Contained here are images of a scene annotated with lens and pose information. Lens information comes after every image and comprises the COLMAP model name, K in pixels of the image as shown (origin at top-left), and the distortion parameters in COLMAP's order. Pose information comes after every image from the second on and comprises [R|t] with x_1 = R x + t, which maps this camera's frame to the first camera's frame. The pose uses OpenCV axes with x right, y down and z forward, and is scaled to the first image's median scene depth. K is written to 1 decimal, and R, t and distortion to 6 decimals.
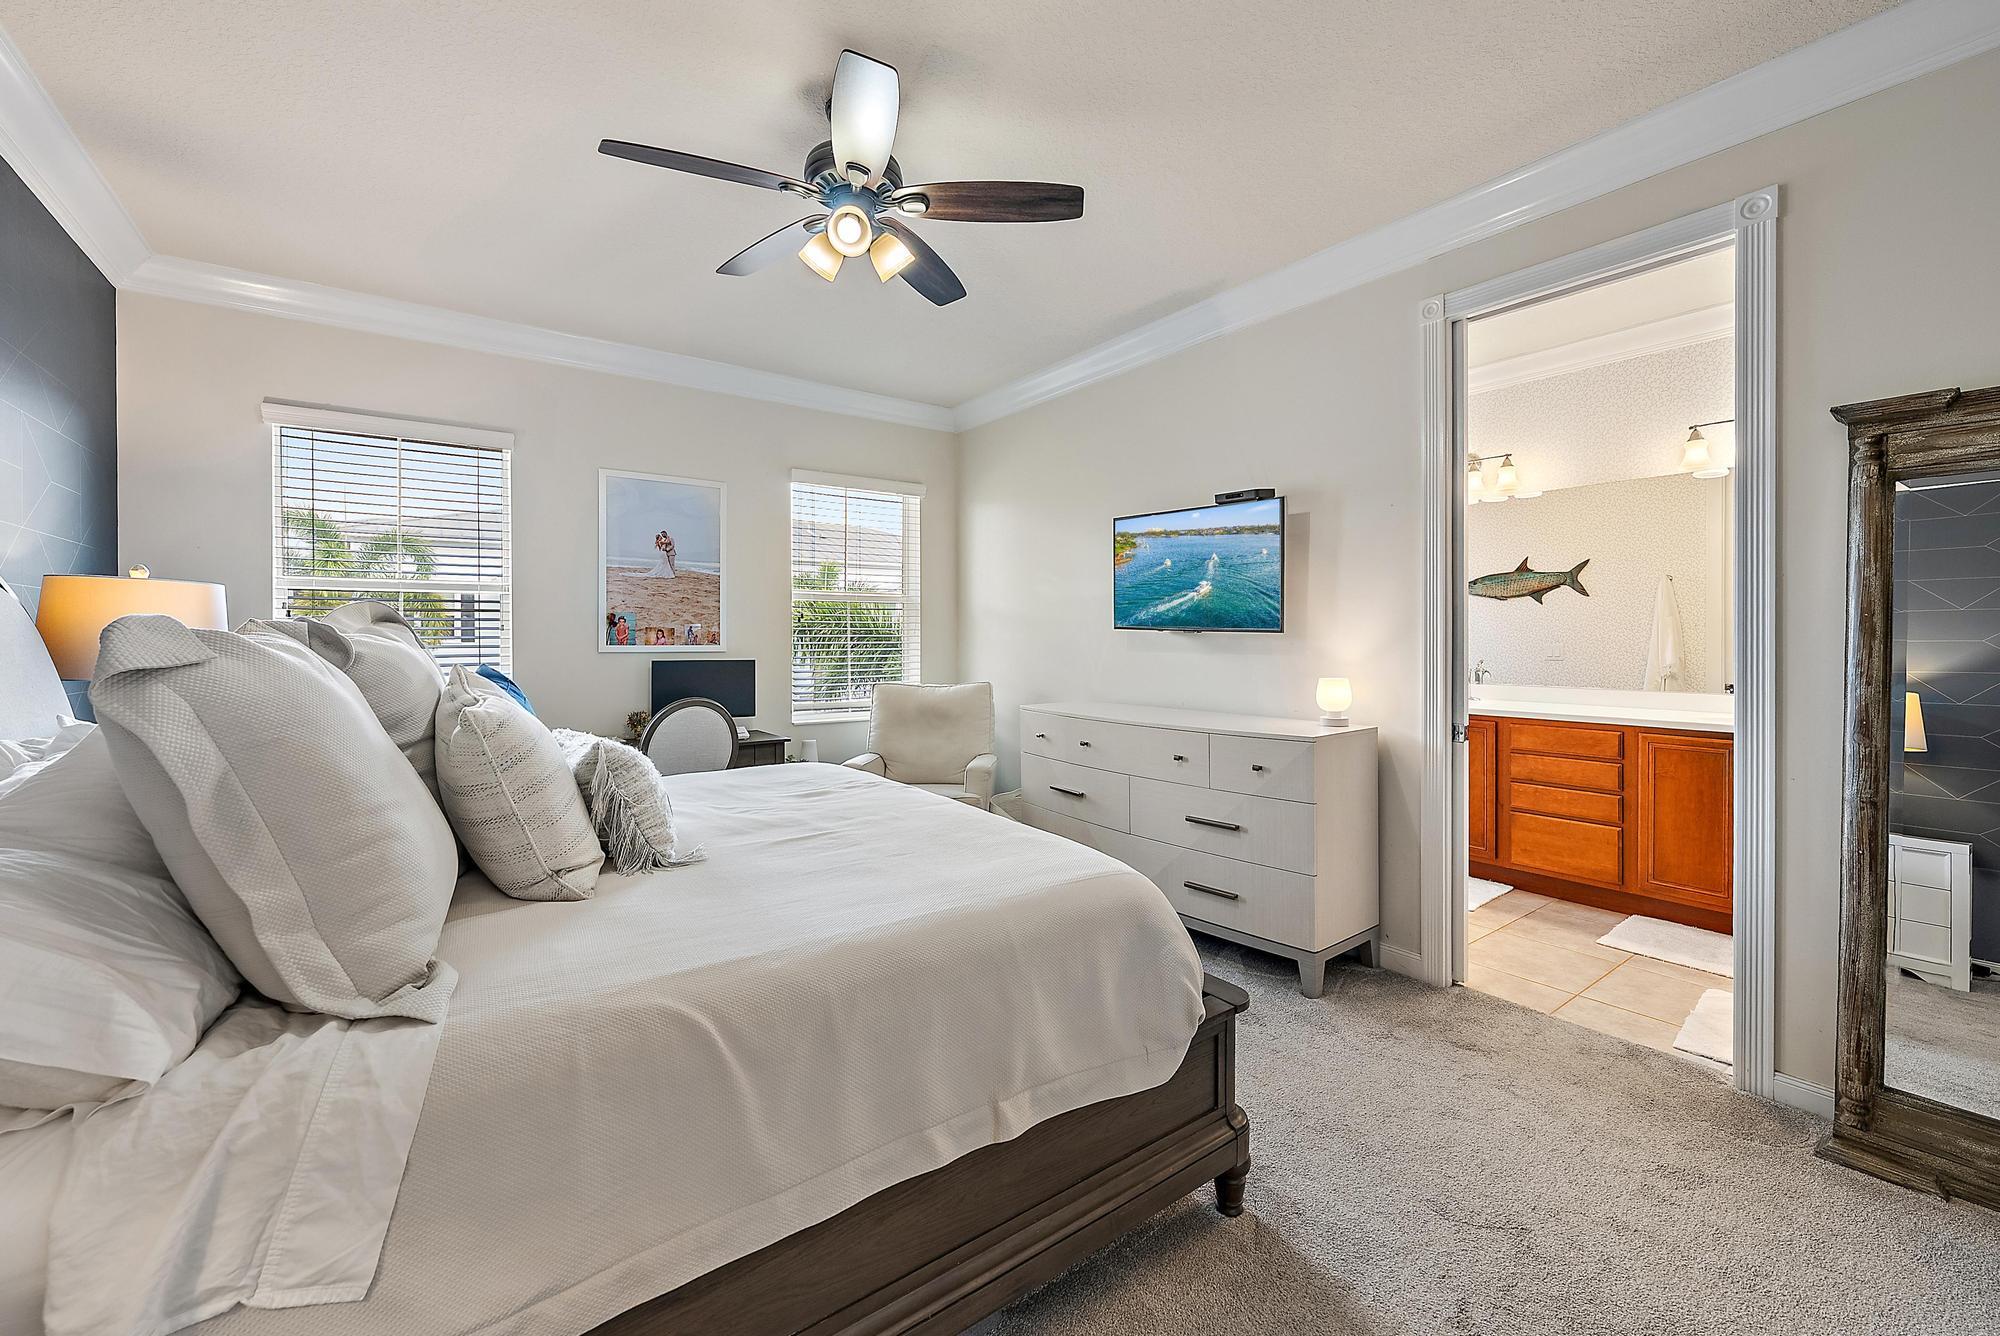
lens RADIAL K [[796.6, 0, 1006.2], [0, 796.6, 644.9], [0, 0, 1]] dist [-0.001816, -0.000020]
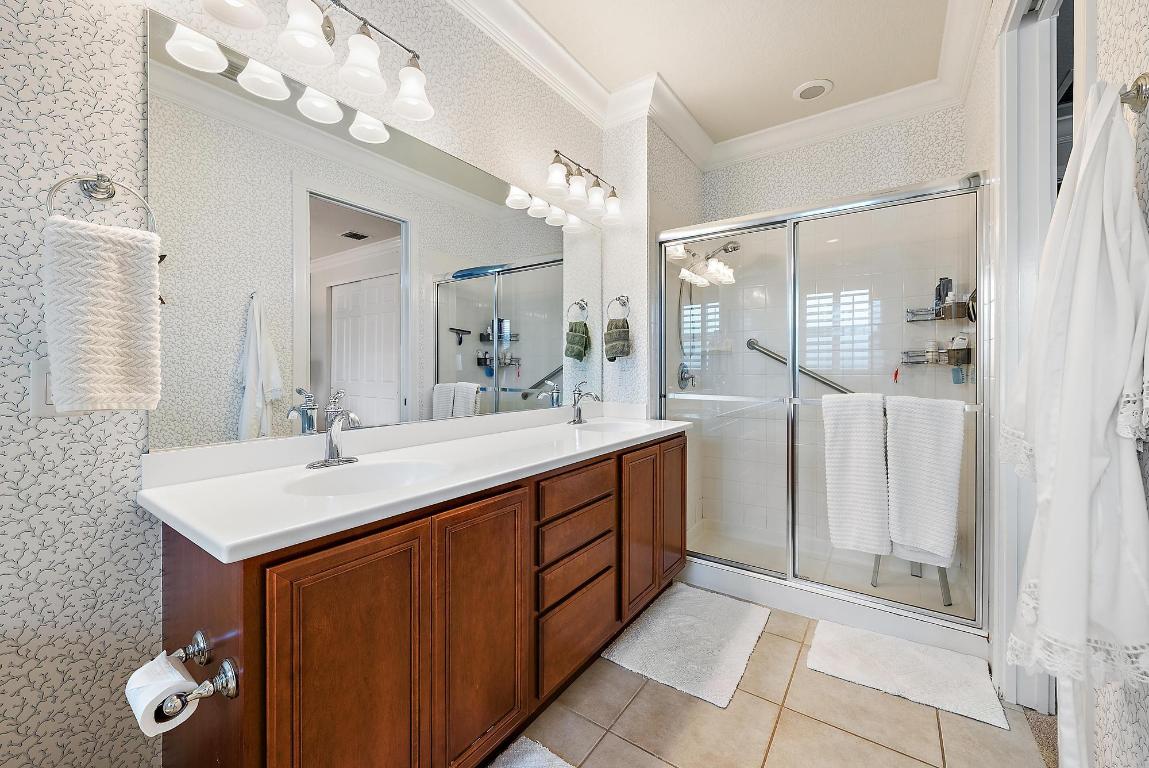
lens RADIAL K [[457.6, 0, 578.0], [0, 457.6, 370.7], [0, 0, 1]] dist [-0.001816, -0.000020]
pose [[-0.322920, -0.003672, 0.946419, 0.283253], [0.005379, 0.999969, 0.005715, 0.007496], [-0.946411, 0.006936, -0.322890, 1.113040]]
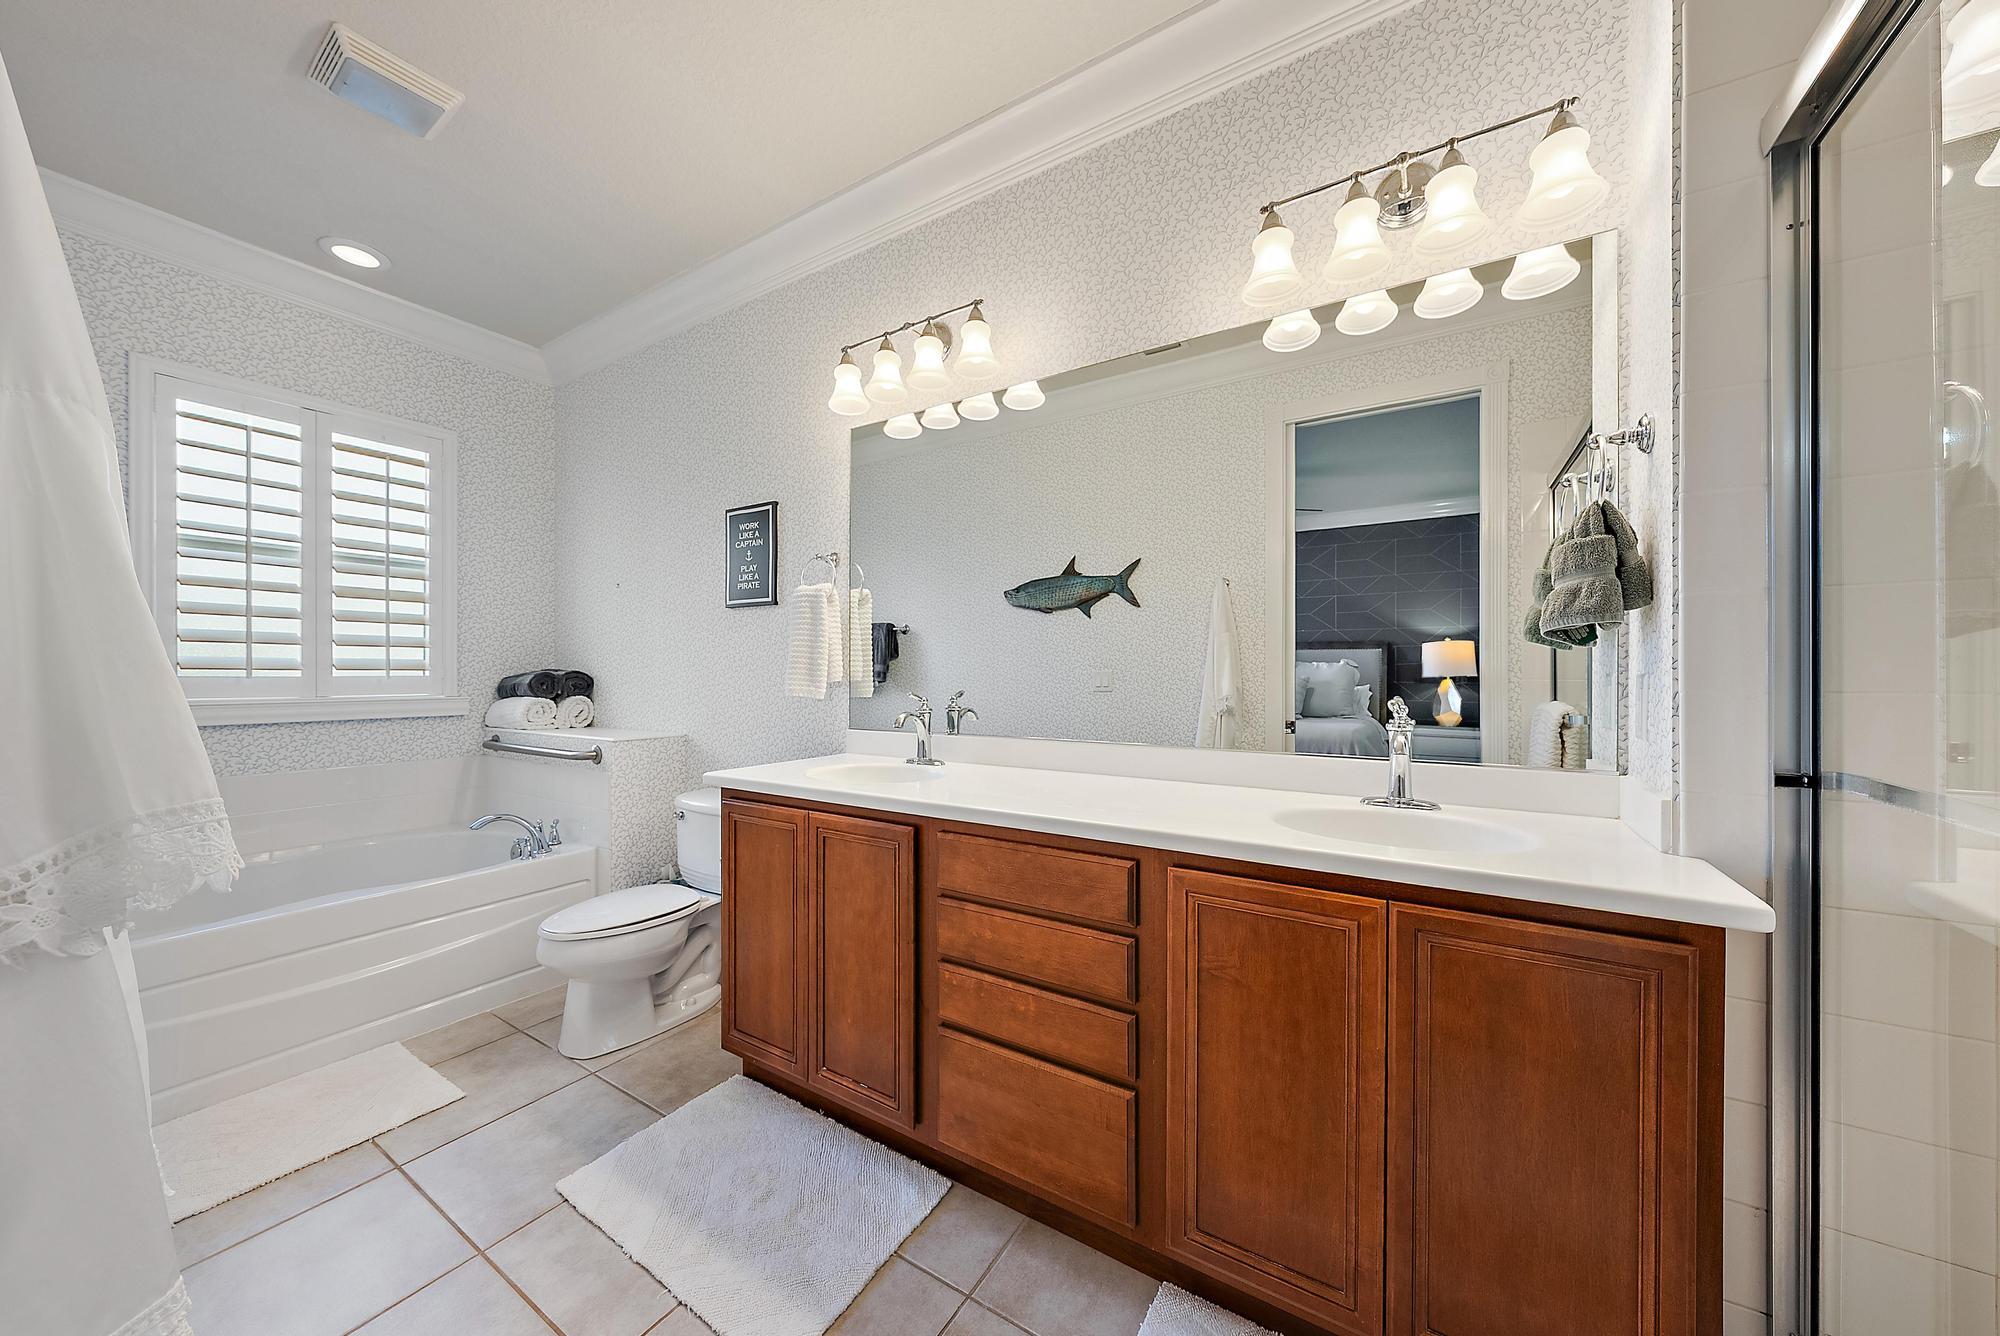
lens RADIAL K [[682.3, 0, 992.2], [0, 682.3, 678.2], [0, 0, 1]] dist [-0.000555, -0.000028]
pose [[0.933645, 0.001897, 0.358195, 0.535344], [0.000217, 0.999983, -0.005861, 0.015457], [-0.358200, 0.005550, 0.933628, 0.644403]]
